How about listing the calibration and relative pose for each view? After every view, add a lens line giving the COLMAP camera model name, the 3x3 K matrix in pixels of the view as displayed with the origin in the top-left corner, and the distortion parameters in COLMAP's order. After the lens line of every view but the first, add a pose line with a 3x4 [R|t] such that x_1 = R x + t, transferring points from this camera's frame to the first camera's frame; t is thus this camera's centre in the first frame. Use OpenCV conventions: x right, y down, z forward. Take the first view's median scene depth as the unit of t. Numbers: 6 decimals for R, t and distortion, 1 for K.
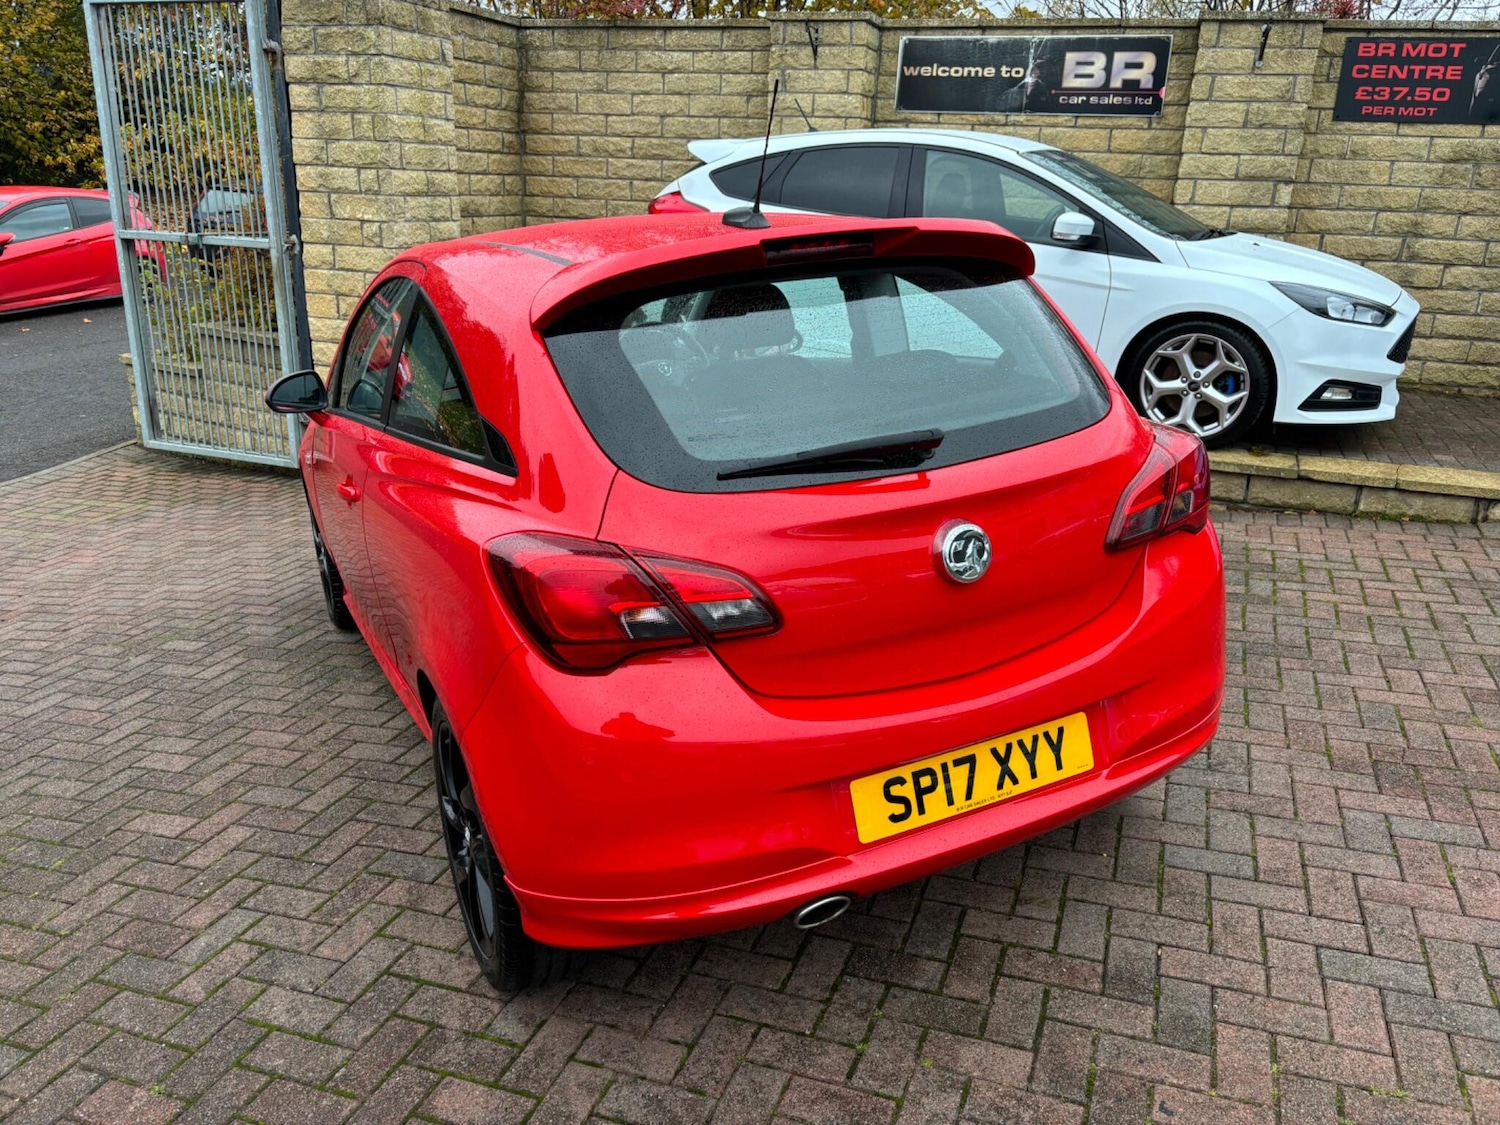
lens RADIAL K [[1136.6, 0, 755.0], [0, 1136.6, 547.6], [0, 0, 1]] dist [0.041819, -0.040076]
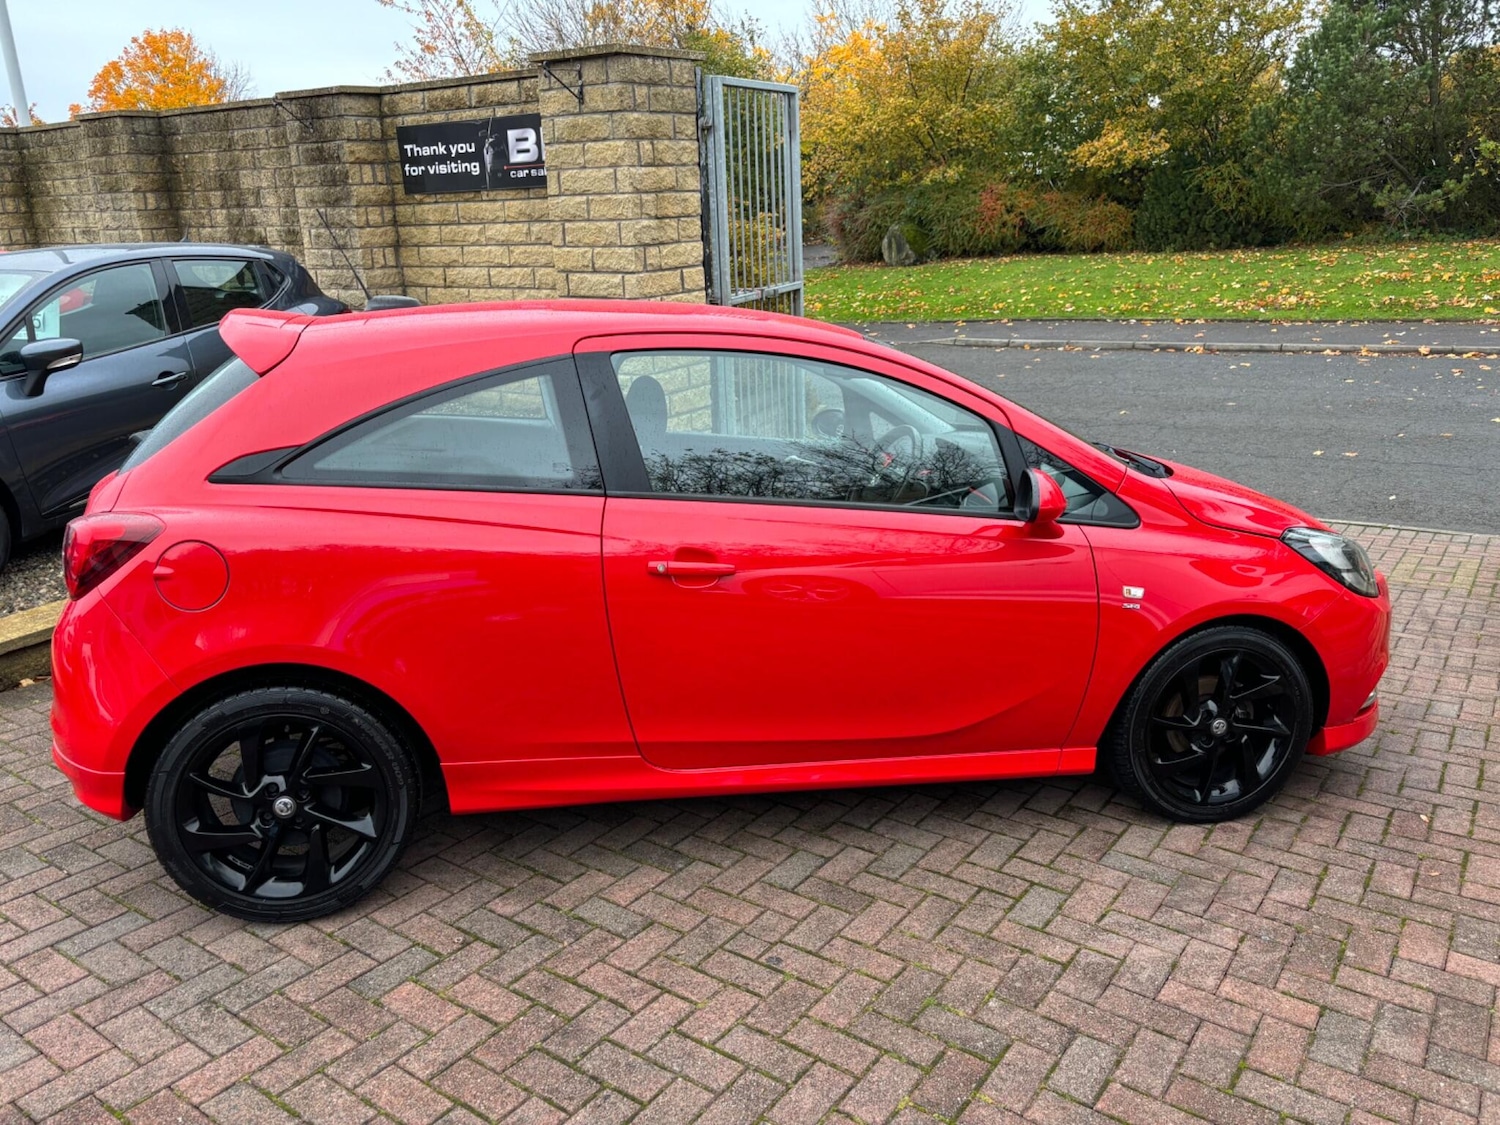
lens RADIAL K [[1137.6, 0, 742.6], [0, 1137.6, 550.6], [0, 0, 1]] dist [0.051889, -0.054563]
pose [[-0.241337, 0.269836, -0.932172, 0.429003], [-0.272066, 0.903231, 0.331895, -0.206644], [0.931524, 0.333711, -0.144569, 0.593422]]
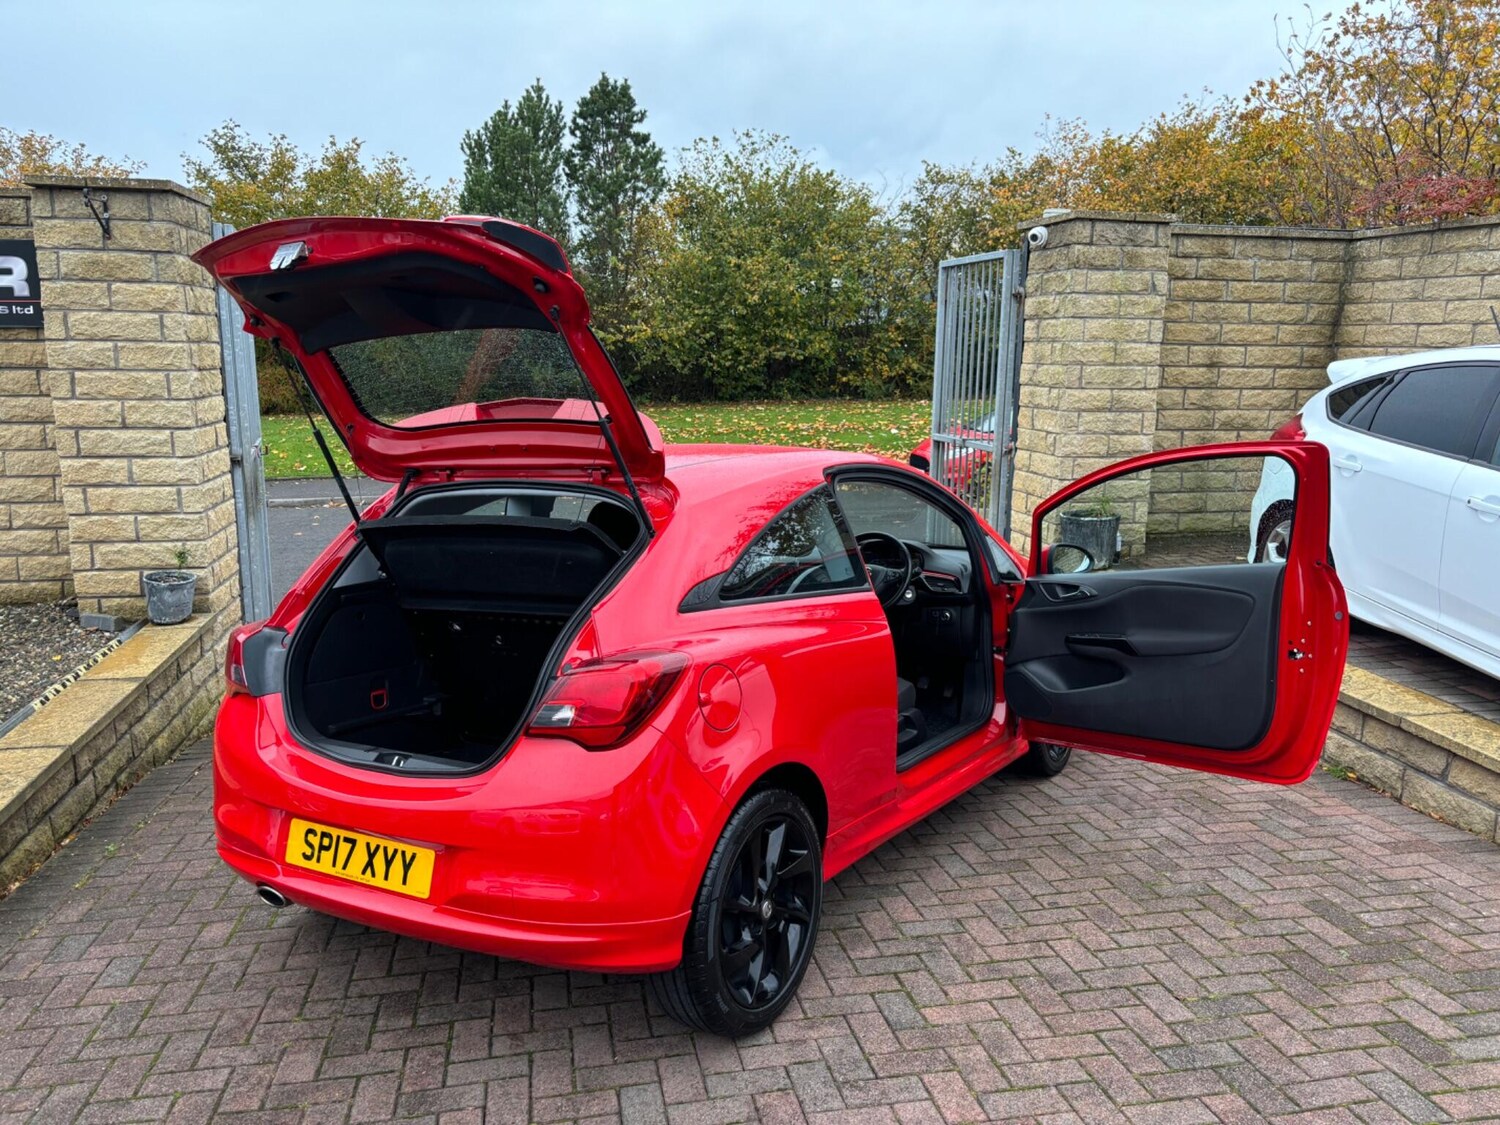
lens RADIAL K [[1134.2, 0, 754.8], [0, 1134.2, 570.8], [0, 0, 1]] dist [0.048852, -0.049500]
pose [[0.537395, 0.138590, -0.831865, 0.448332], [-0.256280, 0.966592, -0.004524, -0.071021], [0.803447, 0.215622, 0.554960, 0.163985]]
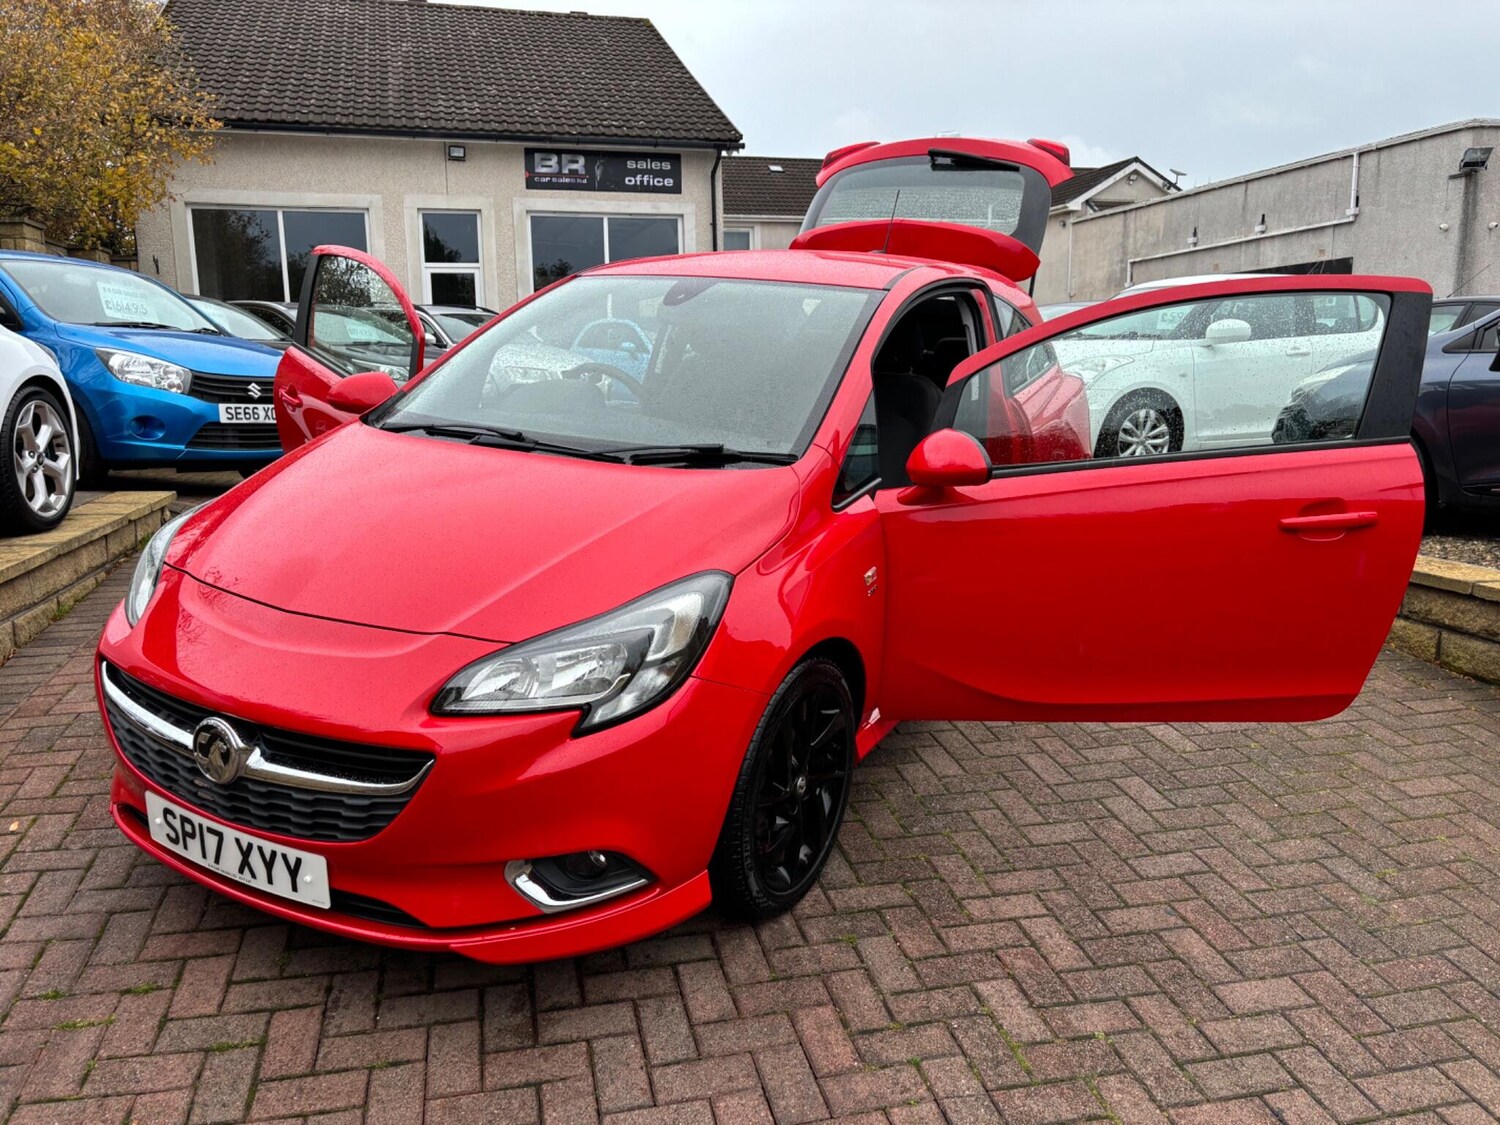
lens RADIAL K [[1131.0, 0, 758.9], [0, 1131.0, 556.1], [0, 0, 1]] dist [0.049151, -0.049690]
pose [[-0.573613, -0.169228, 0.801455, -0.515710], [0.246515, 0.897402, 0.365923, -0.203745], [-0.781152, 0.407469, -0.473044, 0.790274]]
